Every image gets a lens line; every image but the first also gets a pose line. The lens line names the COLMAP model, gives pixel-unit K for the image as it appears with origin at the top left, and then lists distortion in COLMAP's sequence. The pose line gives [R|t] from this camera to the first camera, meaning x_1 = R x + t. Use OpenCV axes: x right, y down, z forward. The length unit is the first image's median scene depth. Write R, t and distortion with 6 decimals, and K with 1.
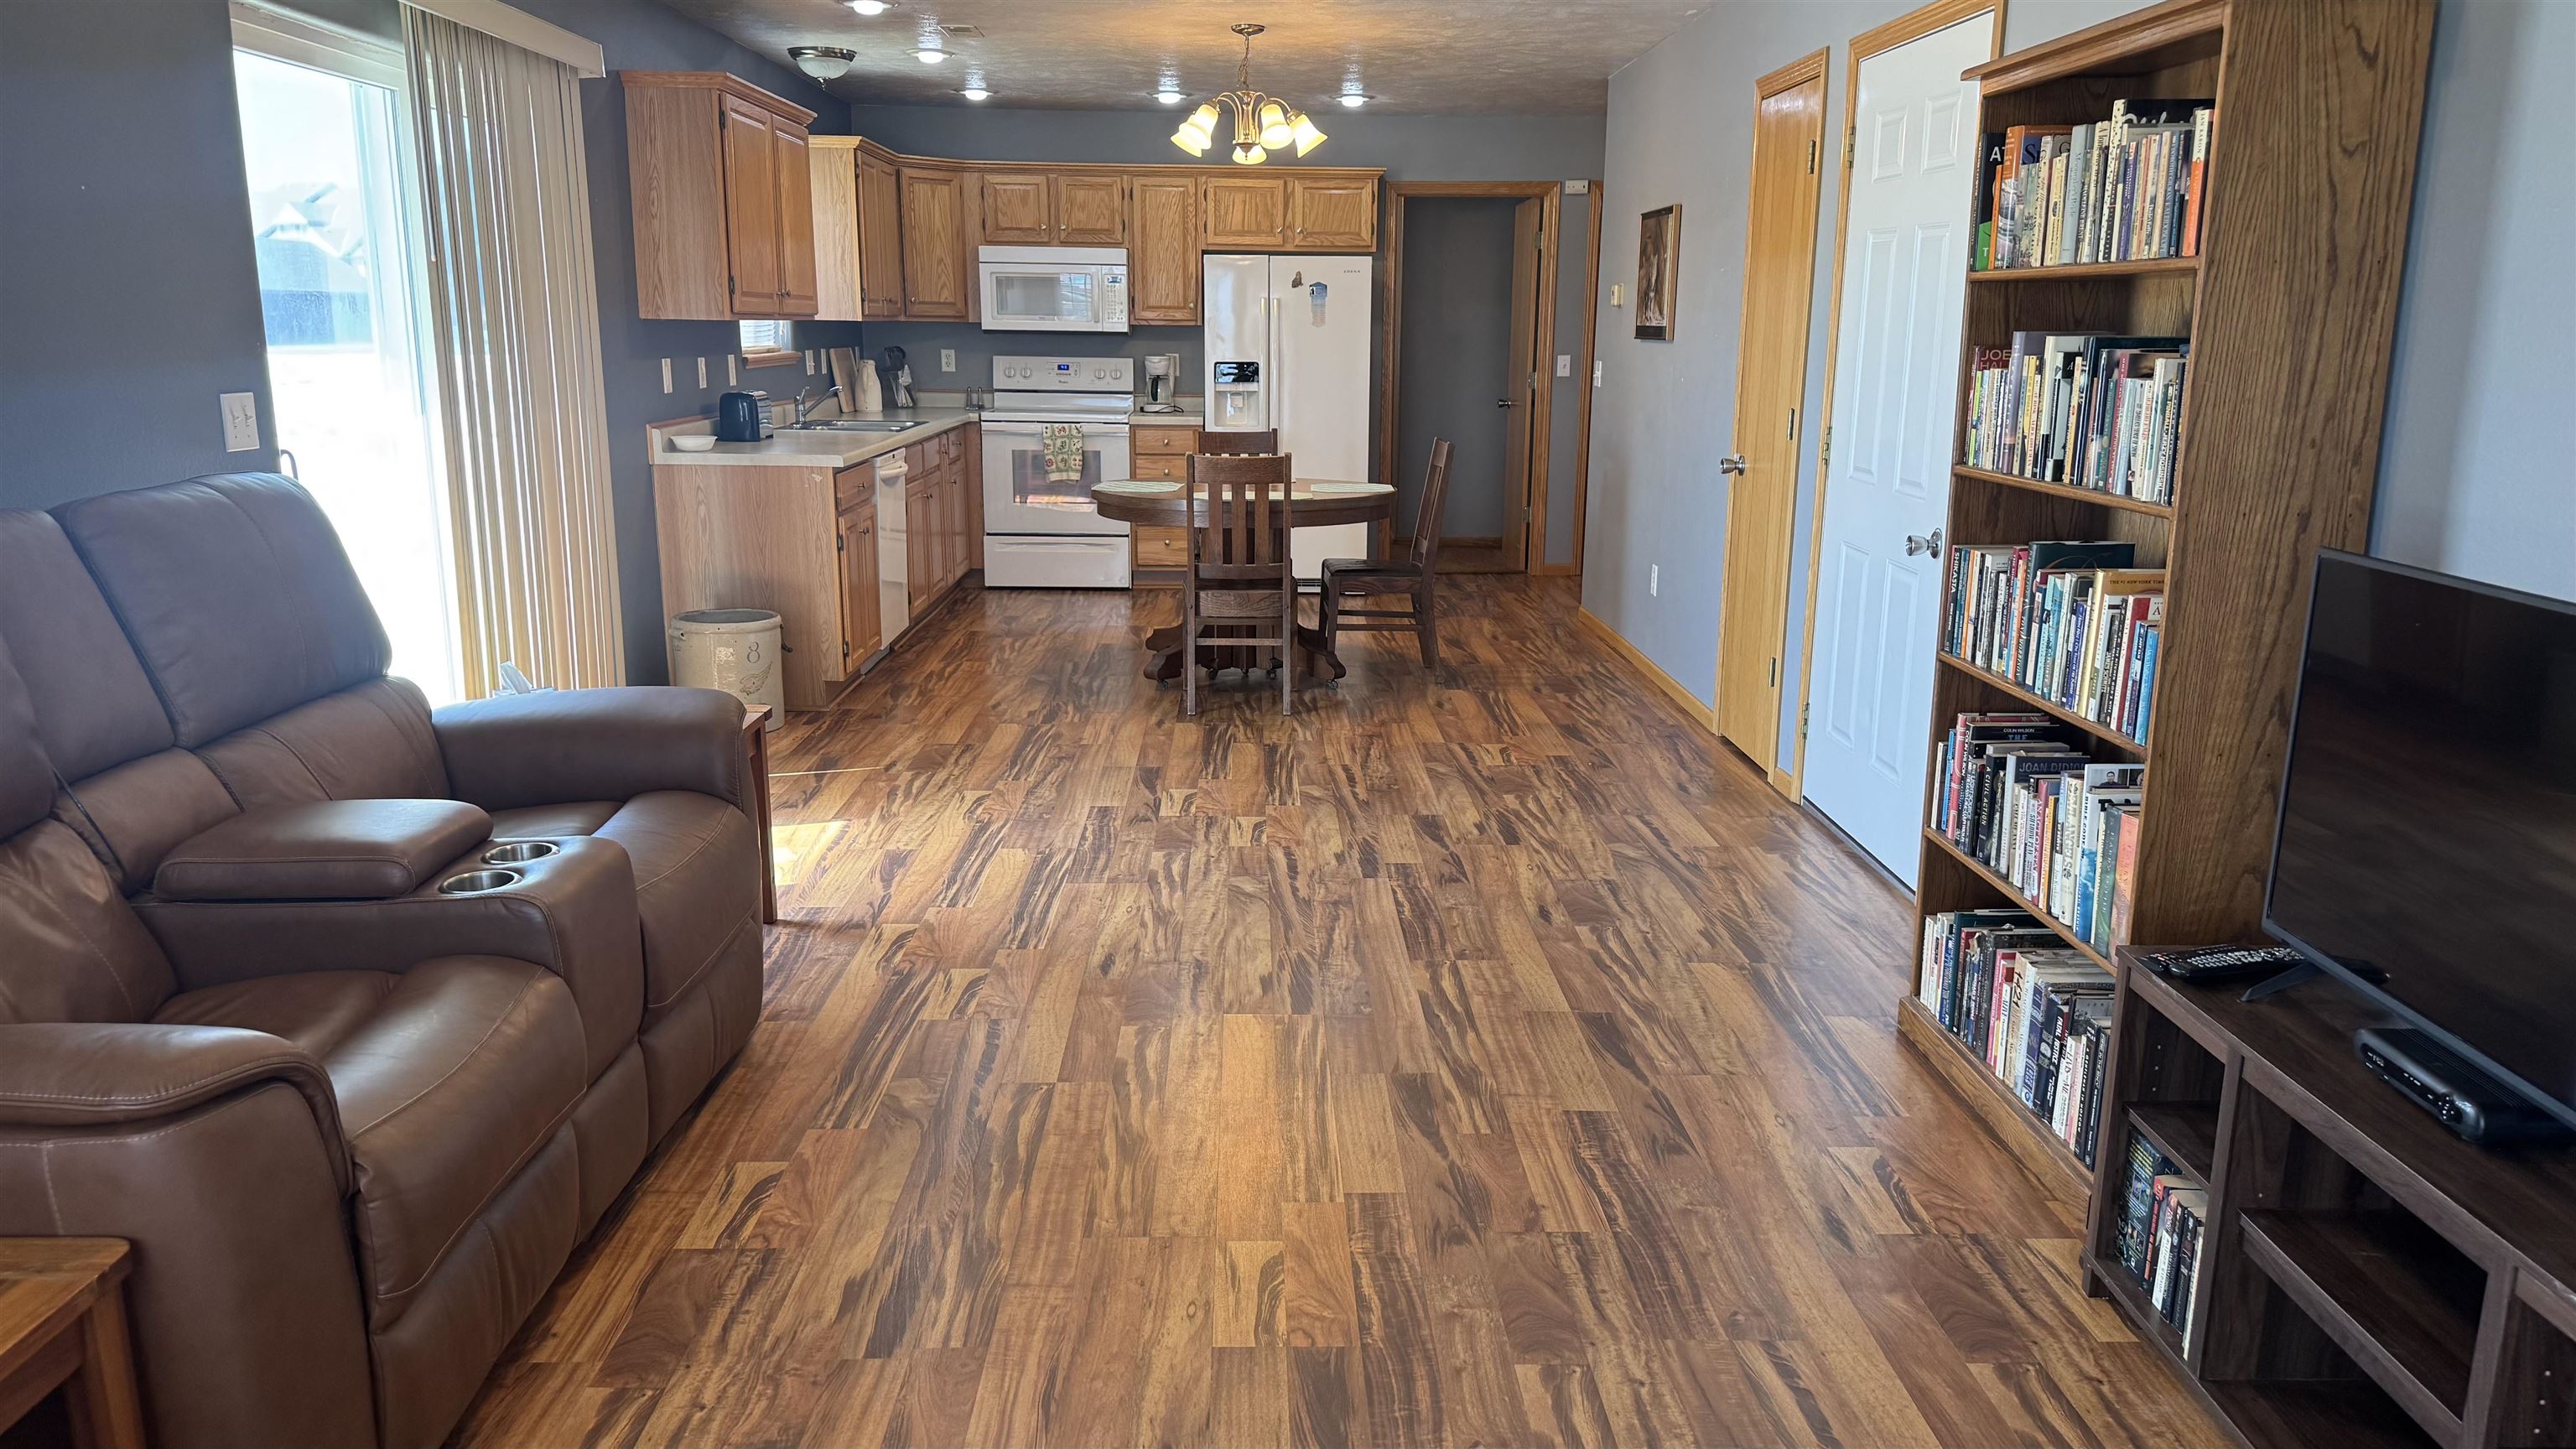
lens RADIAL K [[1710.3, 0, 1281.4], [0, 1710.3, 684.9], [0, 0, 1]] dist [0.093590, -0.000123]
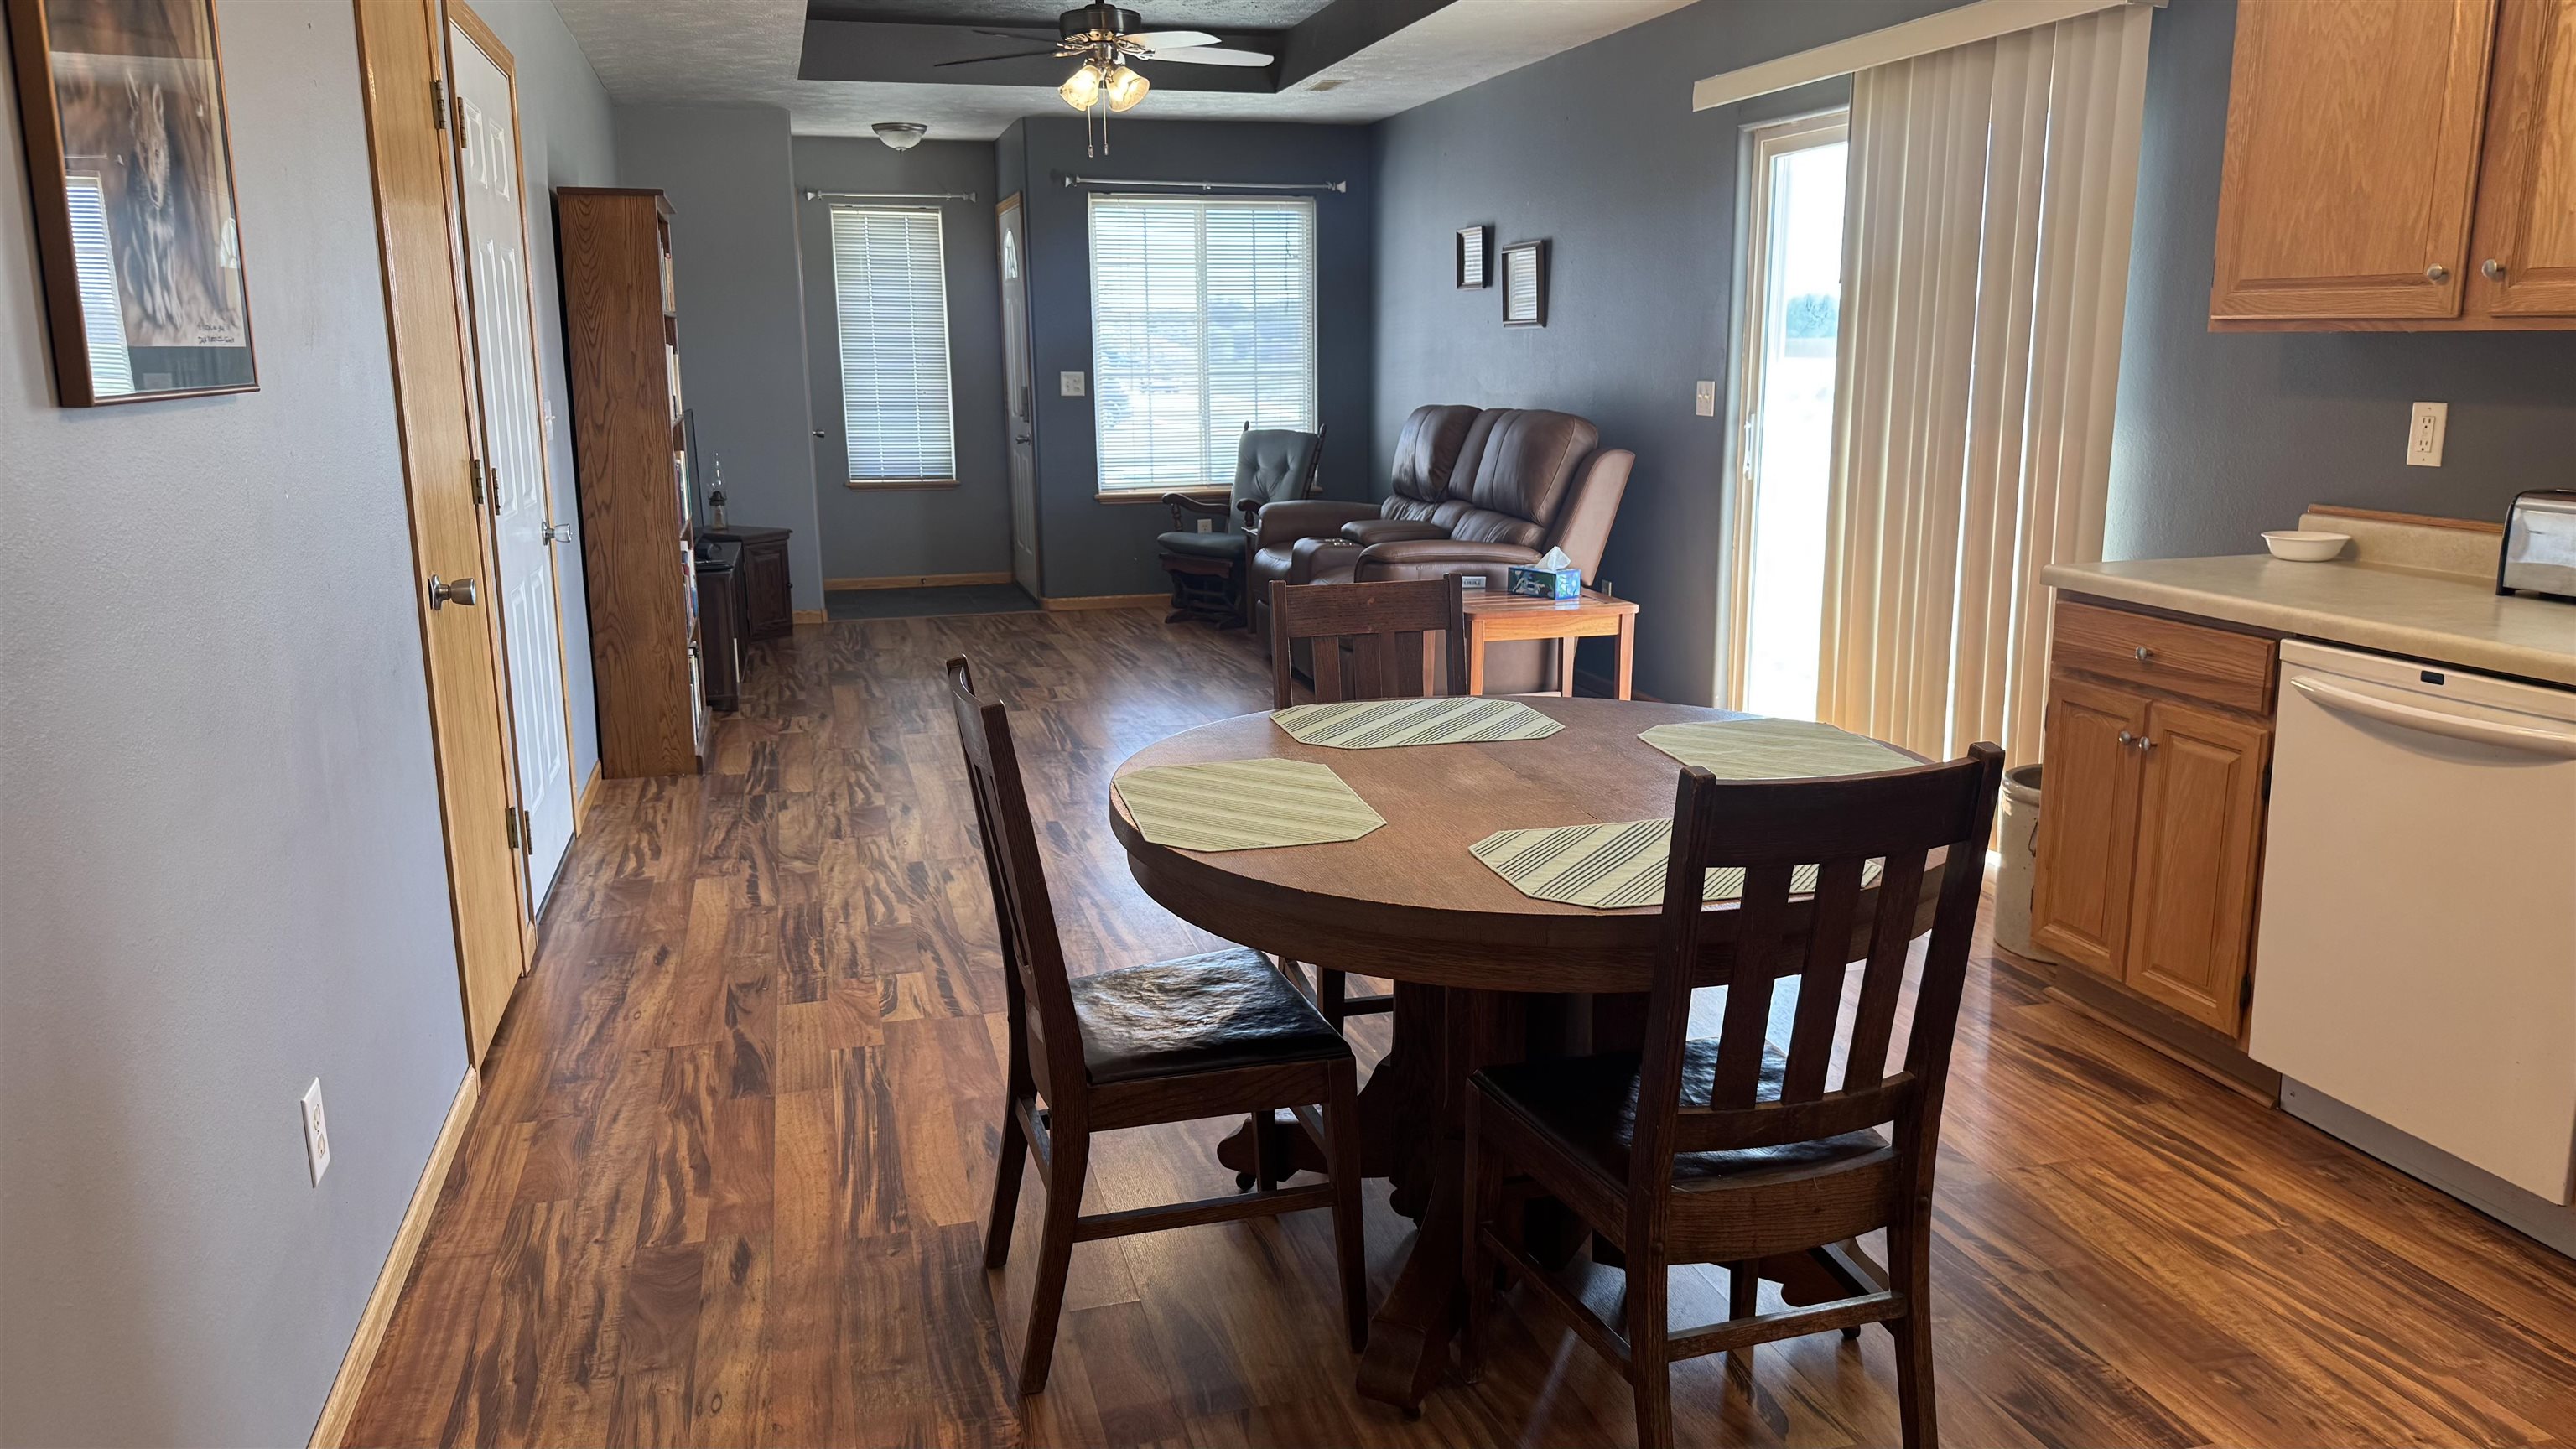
lens RADIAL K [[1843.5, 0, 1288.0], [0, 1843.5, 724.5], [0, 0, 1]] dist [-0.002593, -0.001401]
pose [[-0.968755, 0.043886, -0.244104, 0.282649], [-0.056288, 0.919634, 0.388723, -0.620175], [0.241546, 0.390318, -0.888430, 3.025427]]
